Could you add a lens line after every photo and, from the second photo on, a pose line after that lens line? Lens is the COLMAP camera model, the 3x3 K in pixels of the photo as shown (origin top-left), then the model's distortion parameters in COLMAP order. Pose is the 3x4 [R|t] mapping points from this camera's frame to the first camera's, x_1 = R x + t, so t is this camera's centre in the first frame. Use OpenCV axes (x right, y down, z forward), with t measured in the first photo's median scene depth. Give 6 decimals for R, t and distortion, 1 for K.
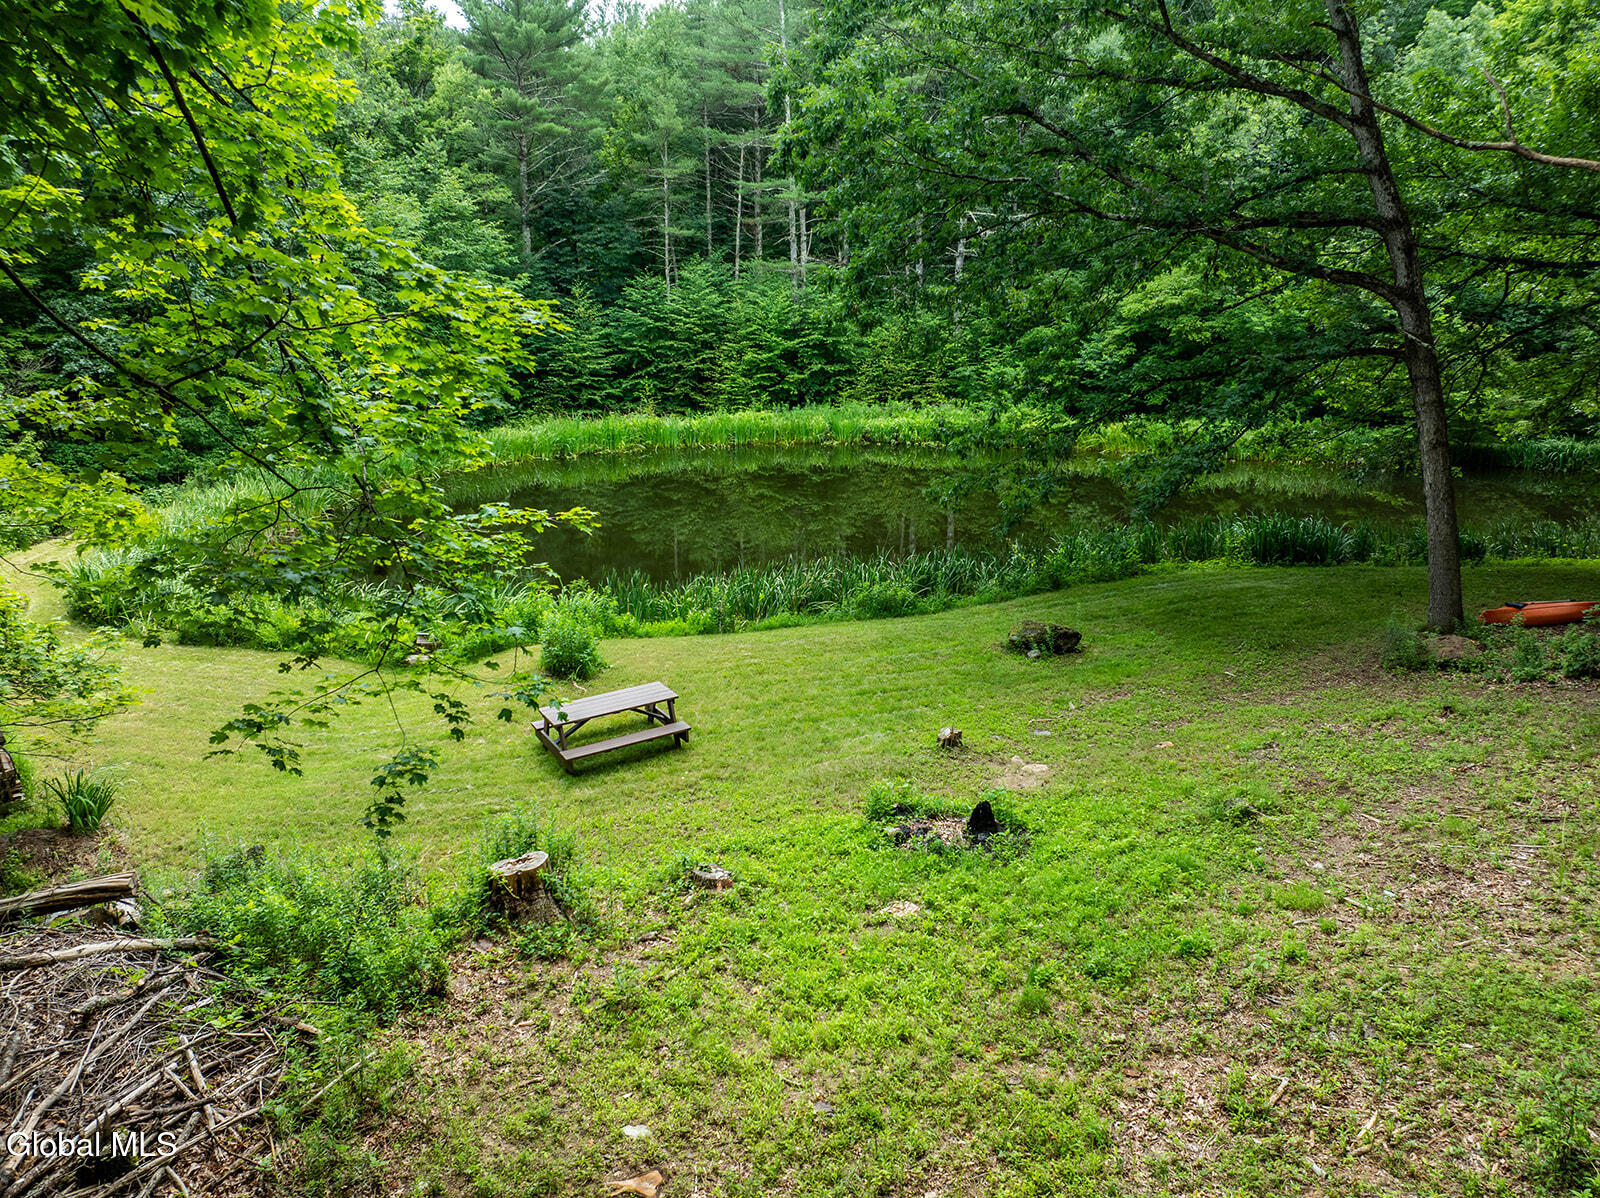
lens RADIAL K [[1119.2, 0, 801.0], [0, 1119.2, 598.8], [0, 0, 1]] dist [-0.055048, 0.011086]
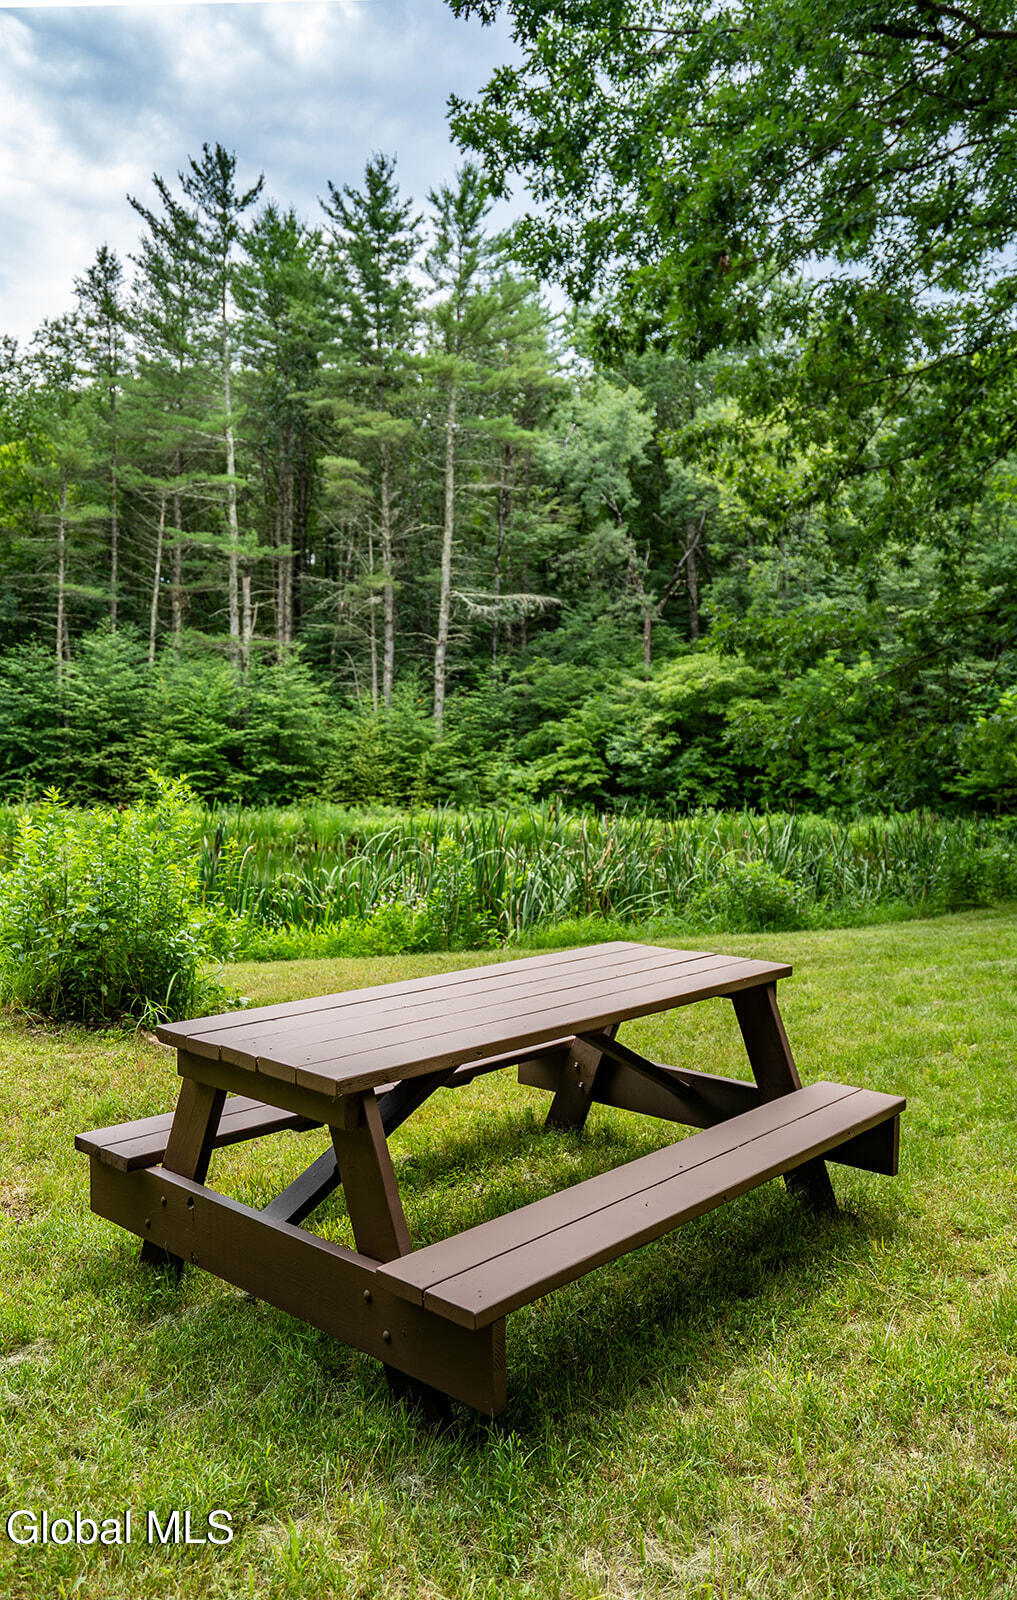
lens RADIAL K [[1200.7, 0, 508.2], [0, 1200.7, 798.3], [0, 0, 1]] dist [-0.000672, -0.001772]
pose [[0.959533, 0.018367, 0.280997, -0.058149], [0.055432, 0.966026, -0.252430, 0.028315], [-0.276087, 0.257791, 0.925916, 0.202201]]
